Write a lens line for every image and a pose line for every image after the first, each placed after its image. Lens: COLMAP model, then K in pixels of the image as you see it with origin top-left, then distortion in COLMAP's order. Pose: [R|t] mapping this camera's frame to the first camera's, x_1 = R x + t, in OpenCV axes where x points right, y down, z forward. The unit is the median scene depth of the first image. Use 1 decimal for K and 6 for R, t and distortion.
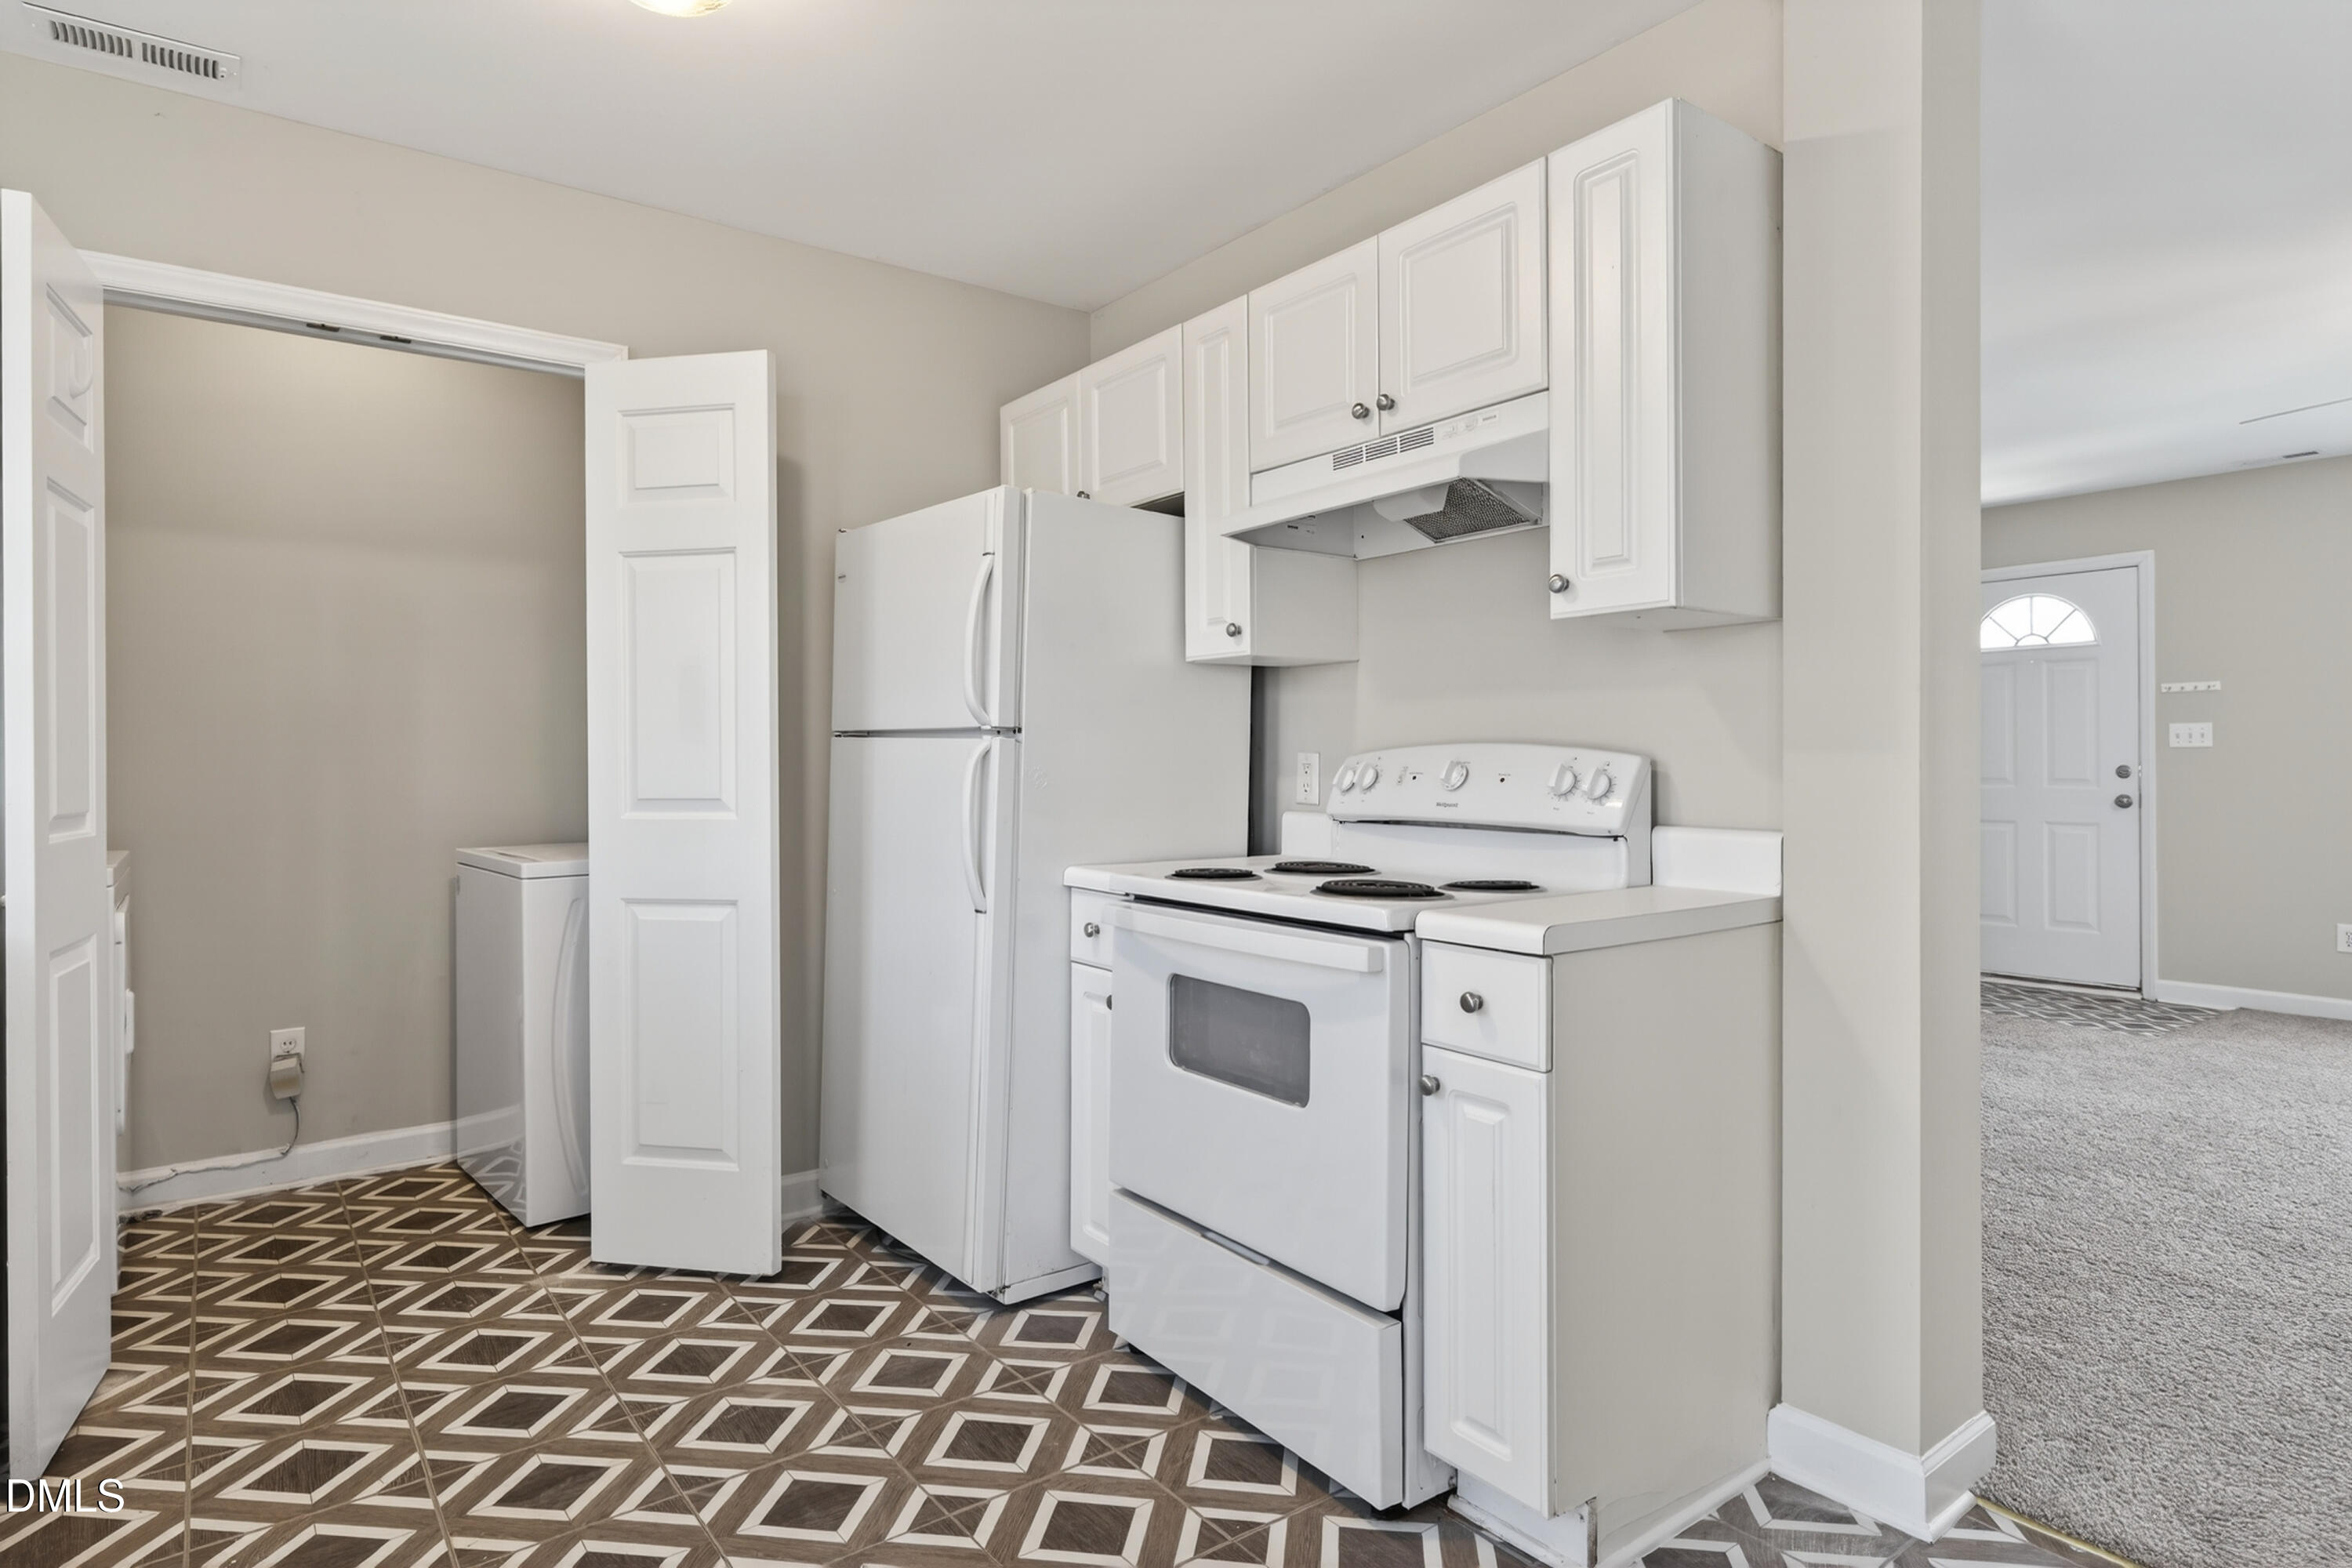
lens RADIAL K [[1303.6, 0, 1191.4], [0, 1303.6, 763.1], [0, 0, 1]] dist [0.010184, -0.001926]
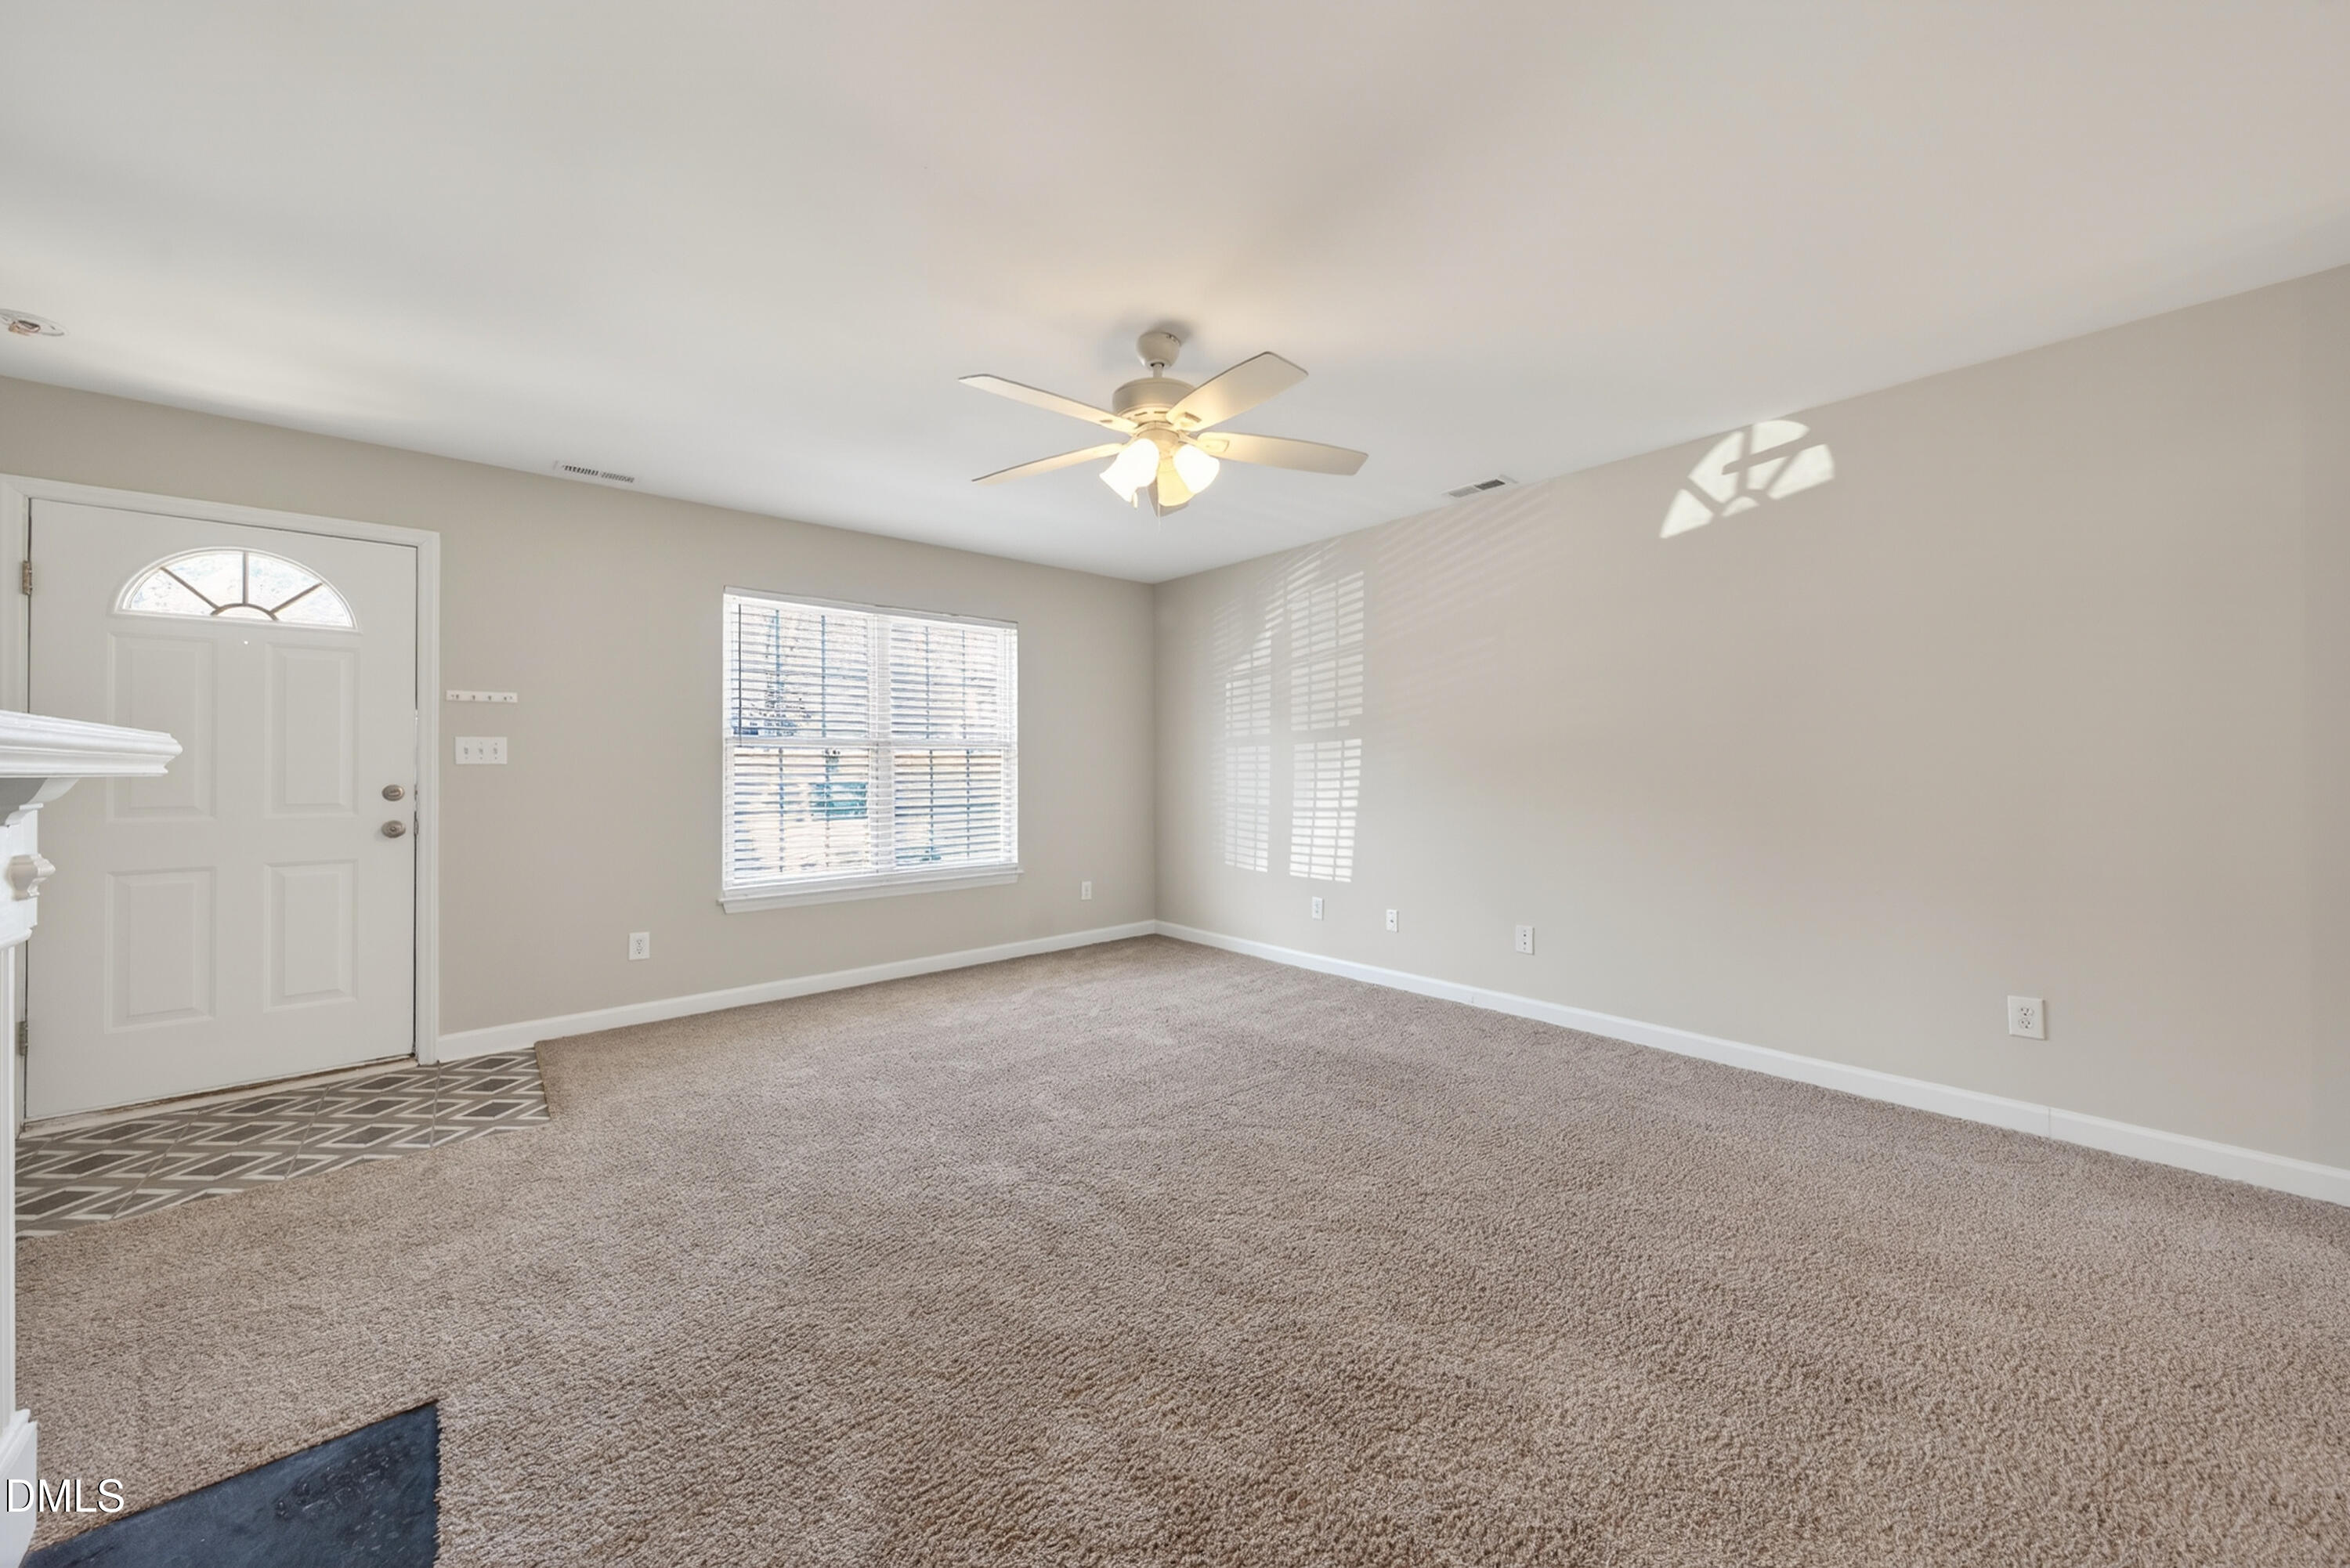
lens RADIAL K [[825.1, 0, 1206.2], [0, 825.1, 756.9], [0, 0, 1]] dist [-0.004356, 0.000009]
pose [[-0.091147, 0.017029, 0.995692, 0.344035], [0.001973, 0.999855, -0.016919, -0.014116], [-0.995835, 0.000422, -0.091167, 1.204629]]
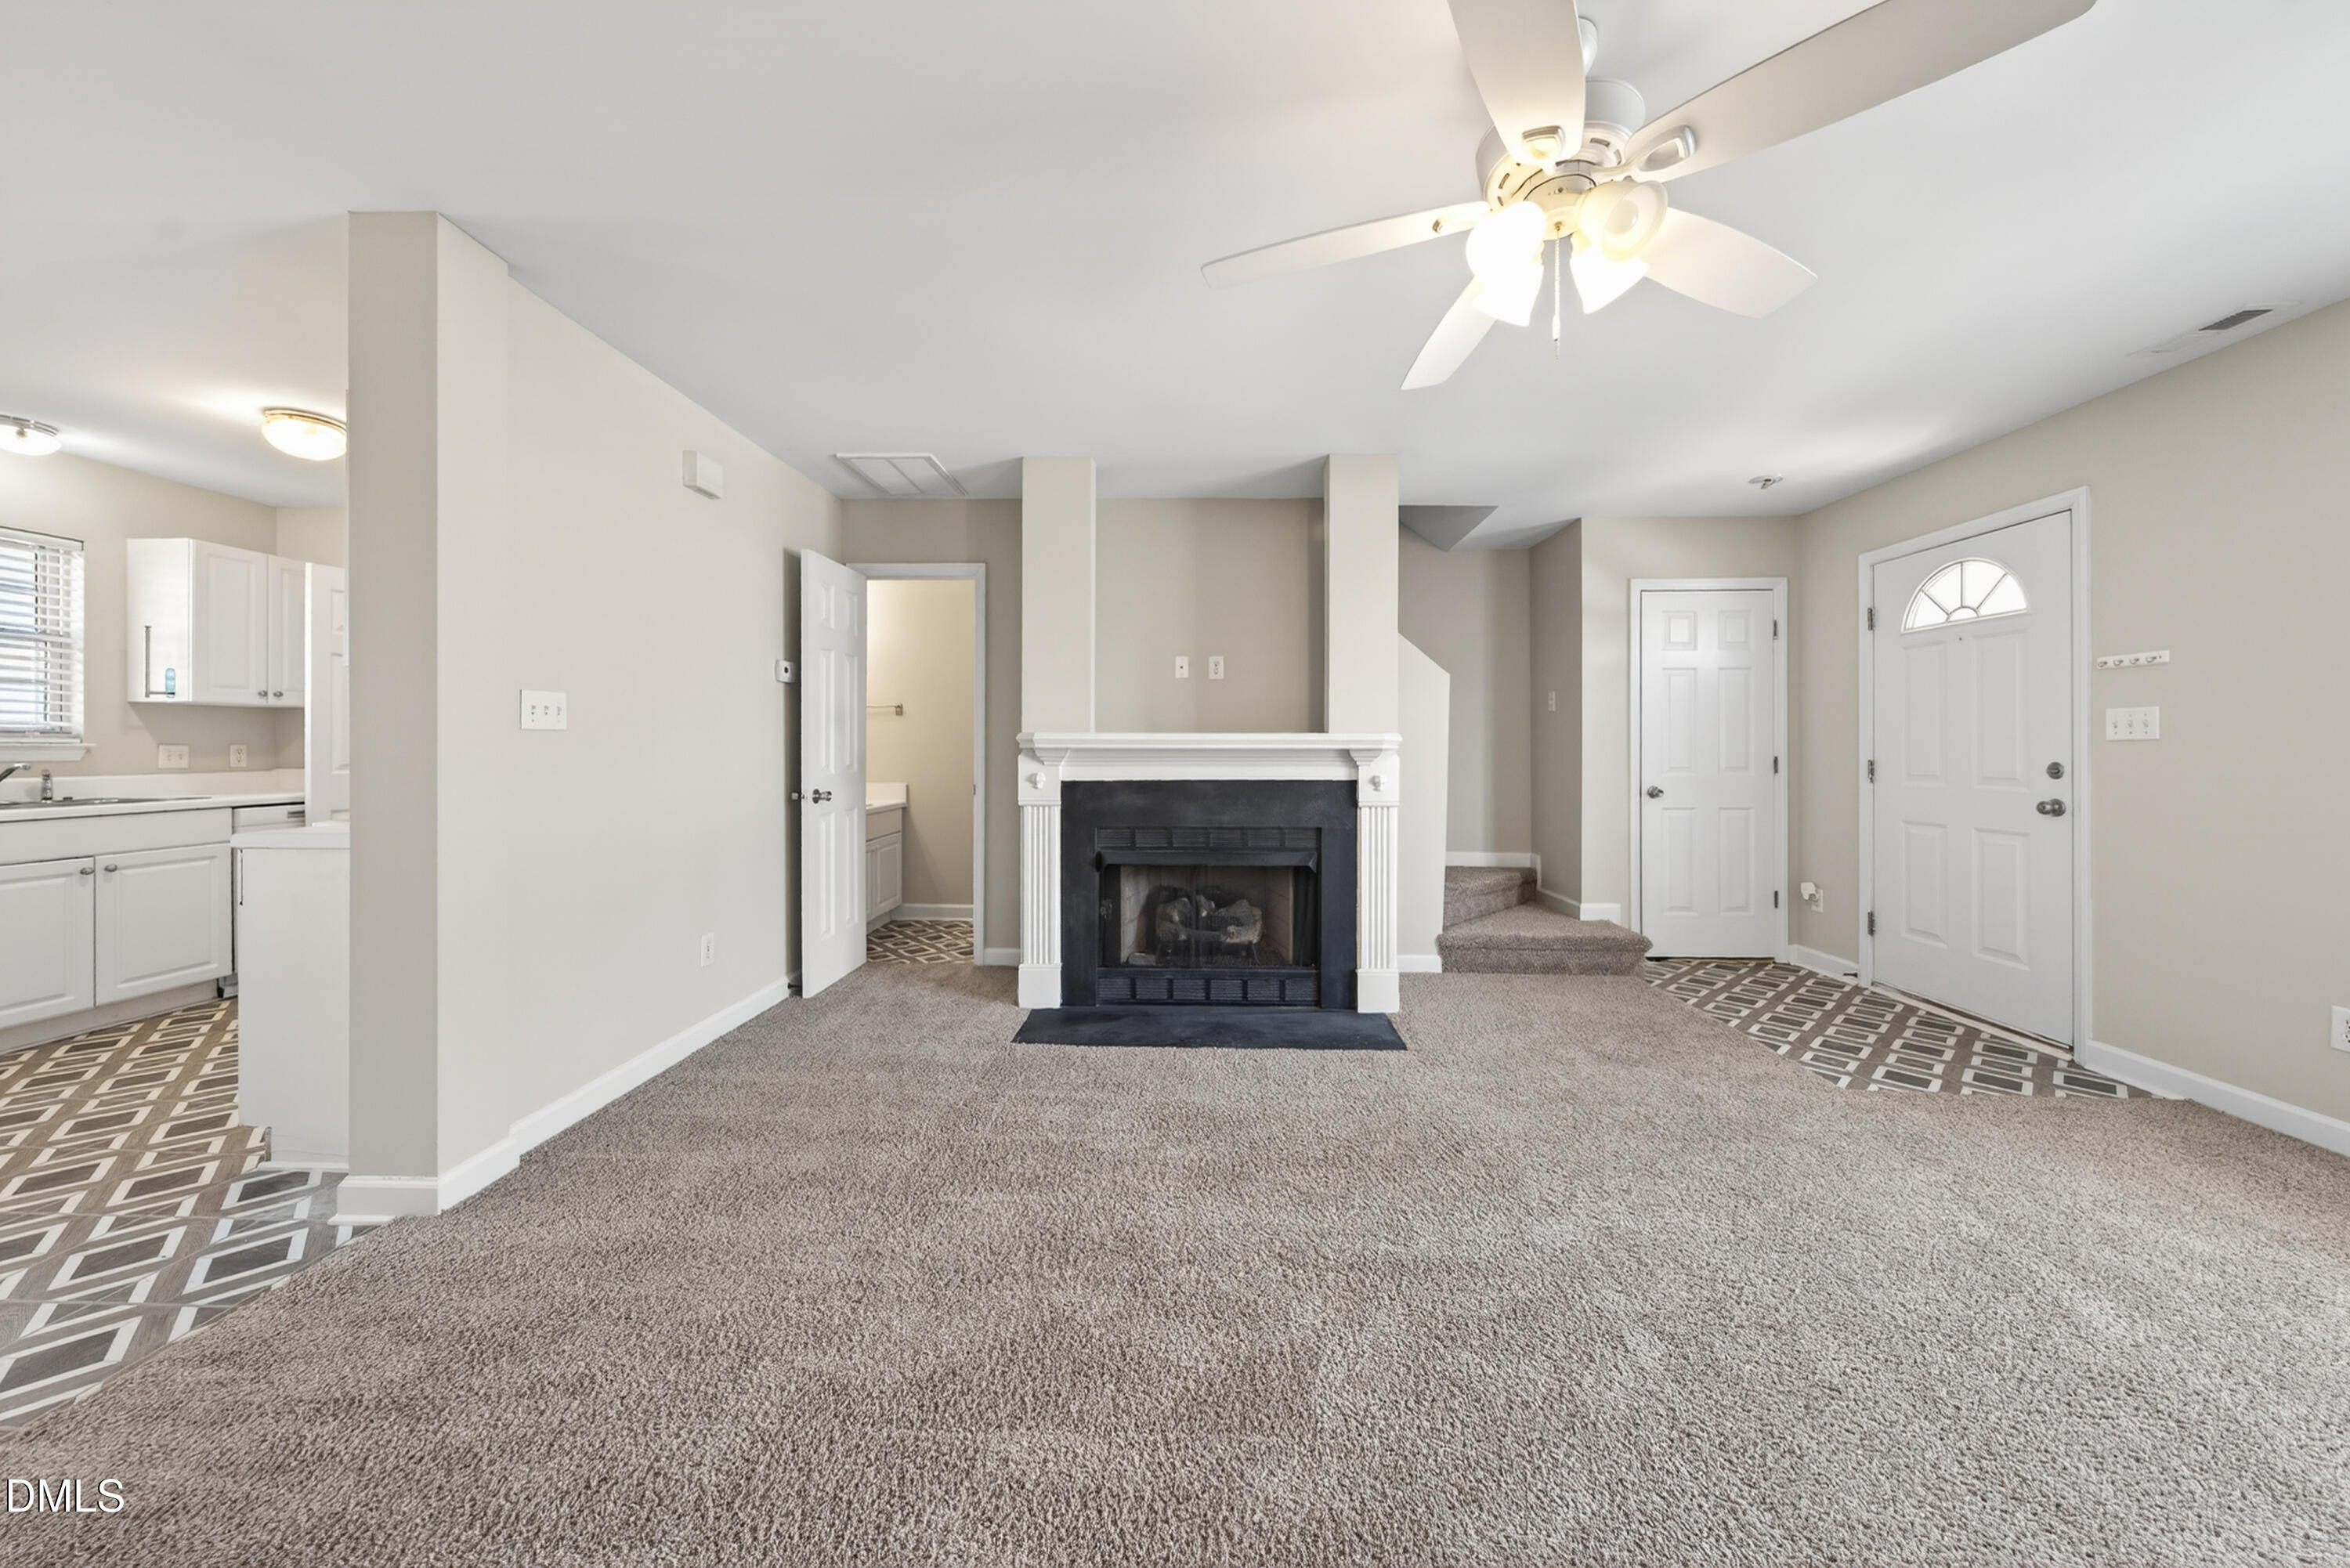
lens RADIAL K [[825.1, 0, 1171.1], [0, 825.1, 746.4], [0, 0, 1]] dist [-0.004356, 0.000009]
pose [[0.766109, 0.004713, -0.642693, 1.381759], [-0.005796, 0.999983, 0.000424, -0.010931], [0.642684, 0.003400, 0.766124, 0.605959]]
